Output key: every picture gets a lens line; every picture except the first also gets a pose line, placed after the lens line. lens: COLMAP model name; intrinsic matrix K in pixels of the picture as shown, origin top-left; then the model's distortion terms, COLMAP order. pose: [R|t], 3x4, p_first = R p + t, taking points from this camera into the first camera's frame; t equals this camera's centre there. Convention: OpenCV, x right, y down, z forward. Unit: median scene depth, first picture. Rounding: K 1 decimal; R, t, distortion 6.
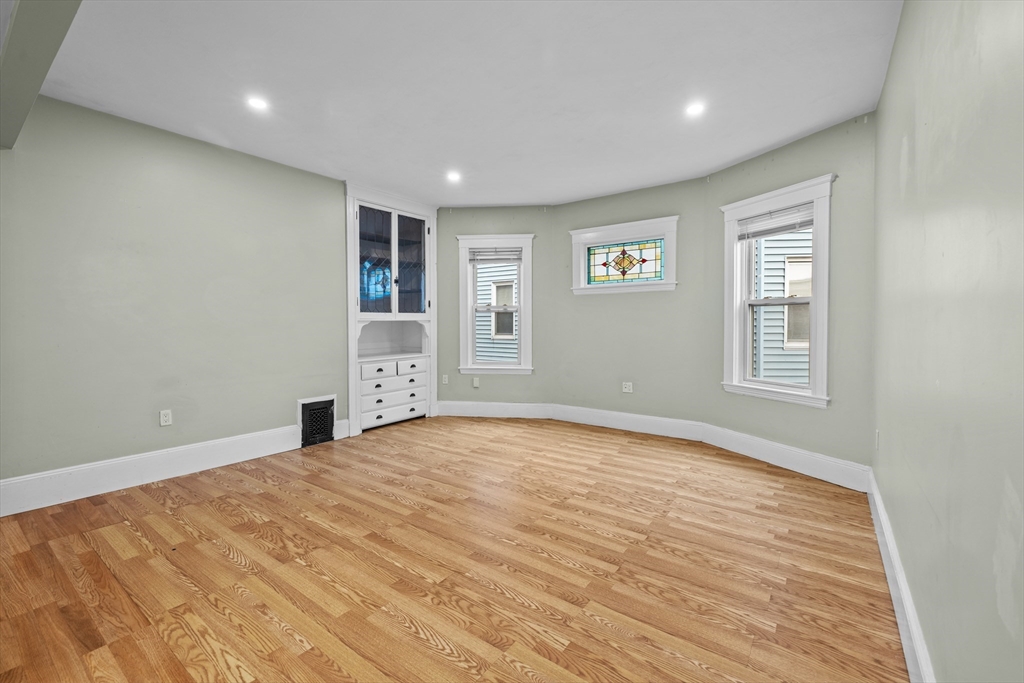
lens RADIAL K [[437.1, 0, 507.8], [0, 437.1, 334.1], [0, 0, 1]] dist [0.010130, 0.000087]
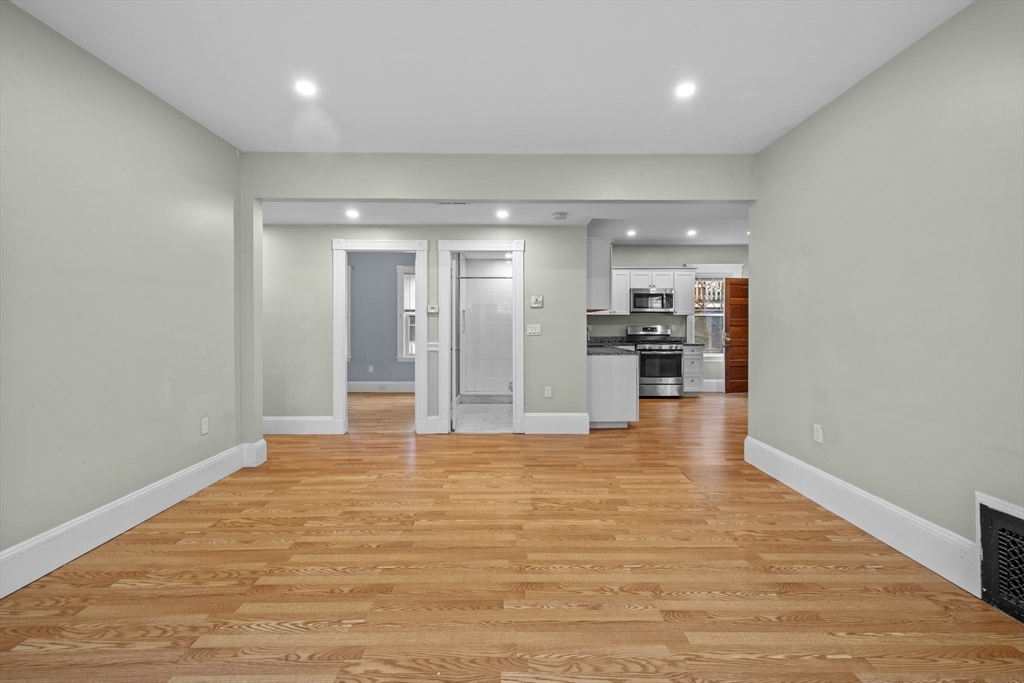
lens RADIAL K [[437.1, 0, 510.3], [0, 437.1, 333.5], [0, 0, 1]] dist [0.010130, 0.000087]
pose [[-0.800010, 0.010821, -0.599890, 0.325860], [-0.014728, 0.999182, 0.037665, -0.044680], [0.599806, 0.038967, -0.799196, 1.797439]]
